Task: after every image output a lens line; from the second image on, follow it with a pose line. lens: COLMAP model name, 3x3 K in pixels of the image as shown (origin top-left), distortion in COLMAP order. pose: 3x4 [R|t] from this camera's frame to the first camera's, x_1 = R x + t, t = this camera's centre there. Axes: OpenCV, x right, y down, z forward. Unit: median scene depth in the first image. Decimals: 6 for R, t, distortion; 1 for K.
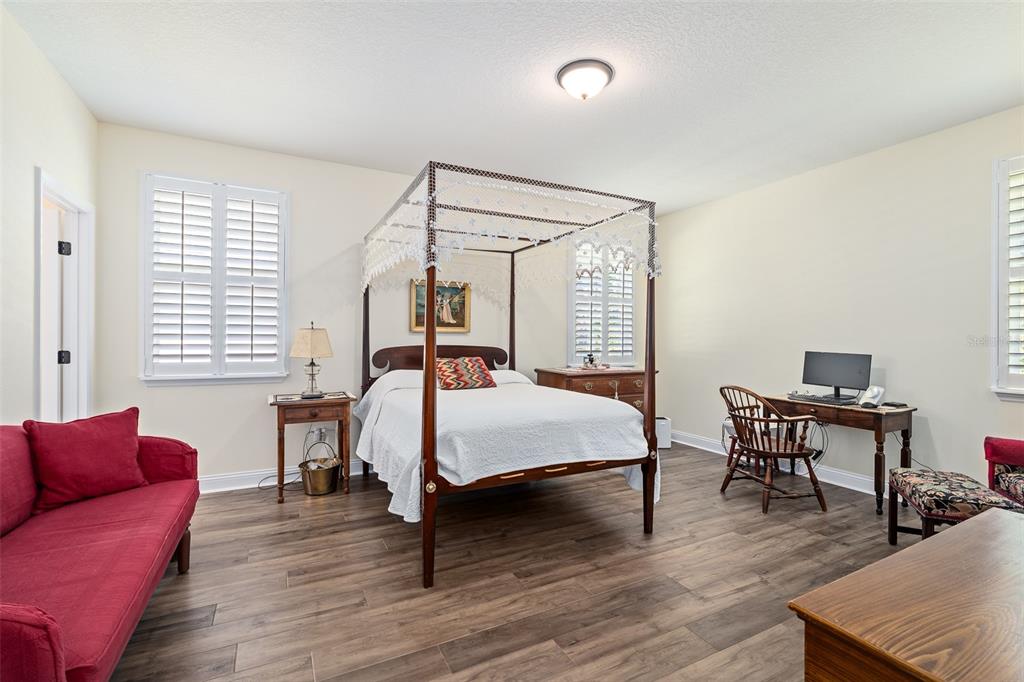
lens RADIAL K [[465.6, 0, 512.3], [0, 465.6, 341.1], [0, 0, 1]] dist [-0.010067, 0.004584]
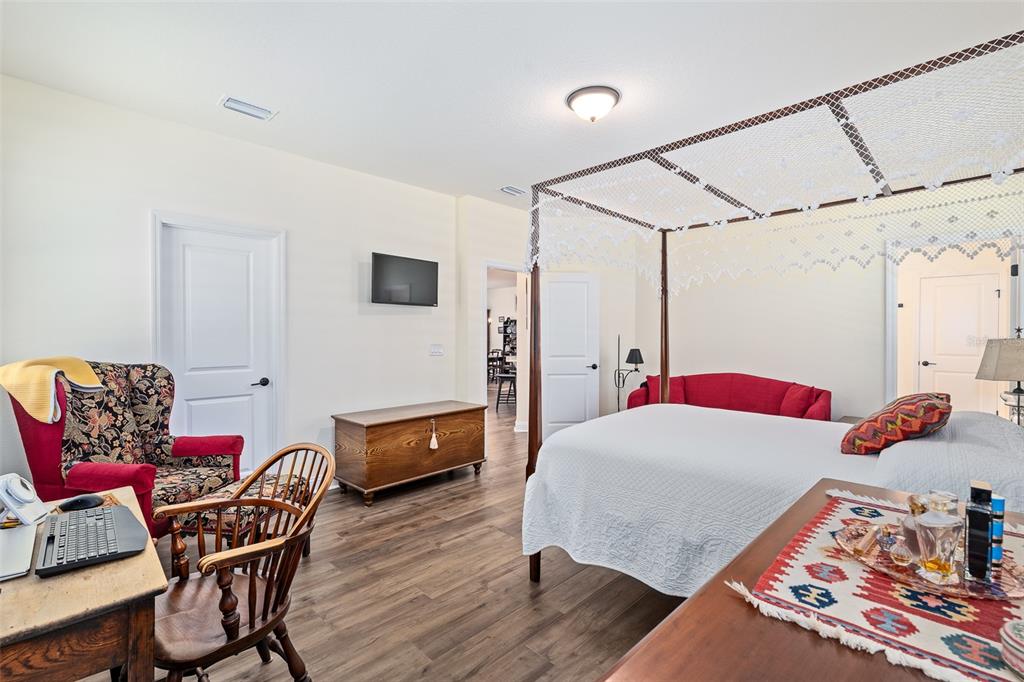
lens RADIAL K [[465.6, 0, 514.5], [0, 465.6, 335.0], [0, 0, 1]] dist [-0.010067, 0.004584]
pose [[-0.956017, -0.008210, -0.293196, 0.457142], [-0.010710, 0.999919, 0.006923, -0.027242], [0.293115, 0.009759, -0.956027, 1.420159]]
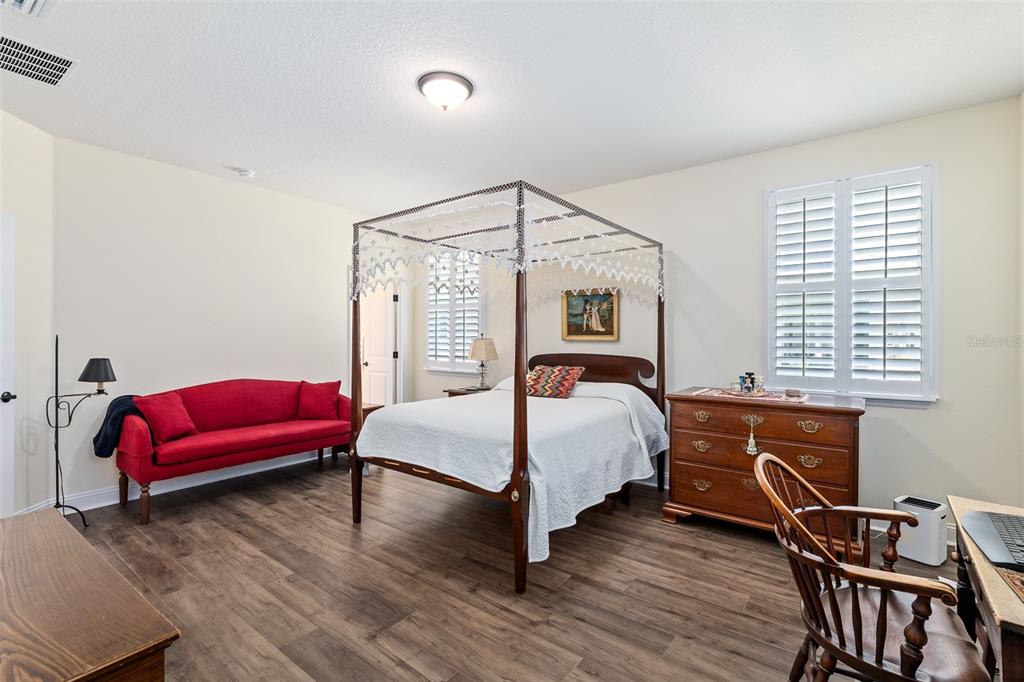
lens RADIAL K [[465.6, 0, 511.7], [0, 465.6, 341.6], [0, 0, 1]] dist [-0.010067, 0.004584]
pose [[0.419624, 0.001305, -0.907697, 0.805811], [-0.009629, 0.999949, -0.003014, -0.014650], [0.907647, 0.010005, 0.419615, 0.512909]]
